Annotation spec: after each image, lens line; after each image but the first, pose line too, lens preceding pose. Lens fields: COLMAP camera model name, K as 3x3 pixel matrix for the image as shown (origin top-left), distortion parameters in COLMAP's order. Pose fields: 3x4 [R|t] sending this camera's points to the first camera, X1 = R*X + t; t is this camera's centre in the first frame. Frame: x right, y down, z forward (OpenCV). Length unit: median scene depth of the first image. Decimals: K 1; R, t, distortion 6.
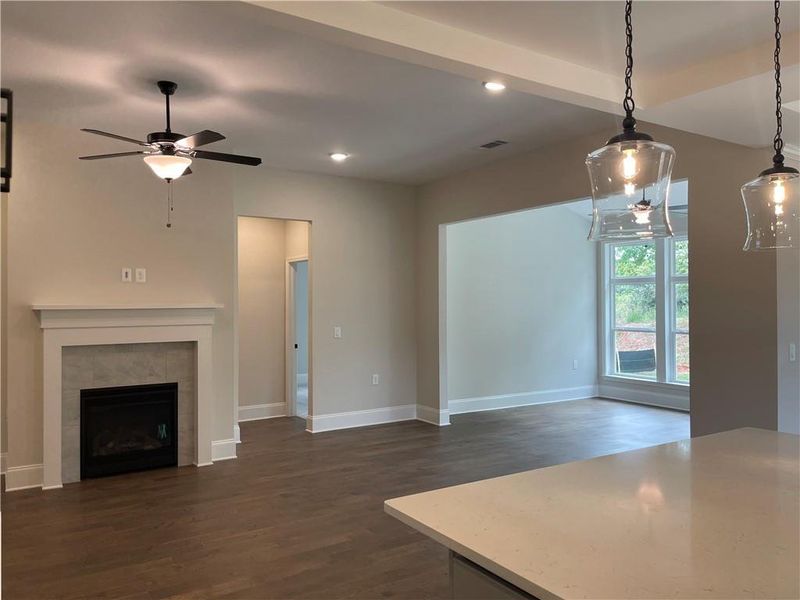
lens RADIAL K [[603.3, 0, 402.3], [0, 603.3, 289.0], [0, 0, 1]] dist [0.065933, -0.103478]
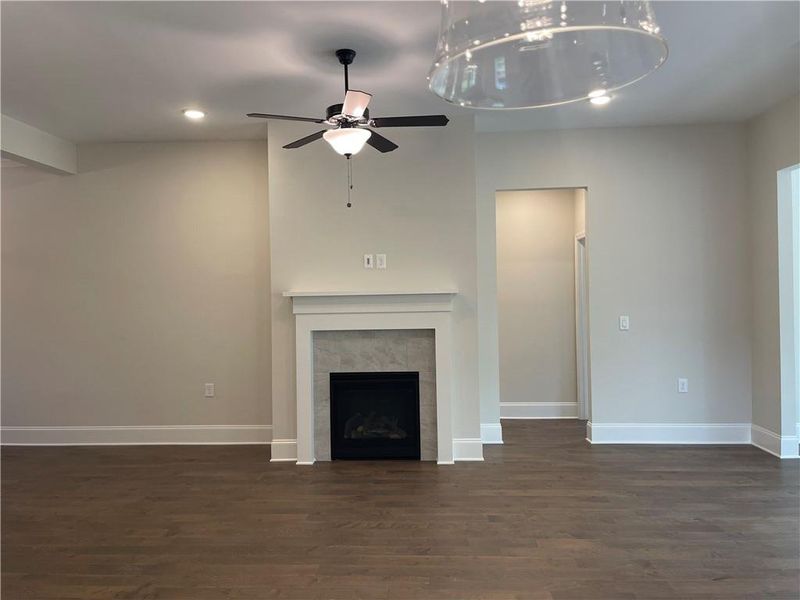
lens RADIAL K [[603.3, 0, 402.3], [0, 603.3, 289.0], [0, 0, 1]] dist [0.065933, -0.103478]
pose [[0.798660, -0.015405, -0.601585, 0.186522], [0.028490, 0.999519, 0.012228, 0.012102], [0.601107, -0.026906, 0.798715, 0.240099]]
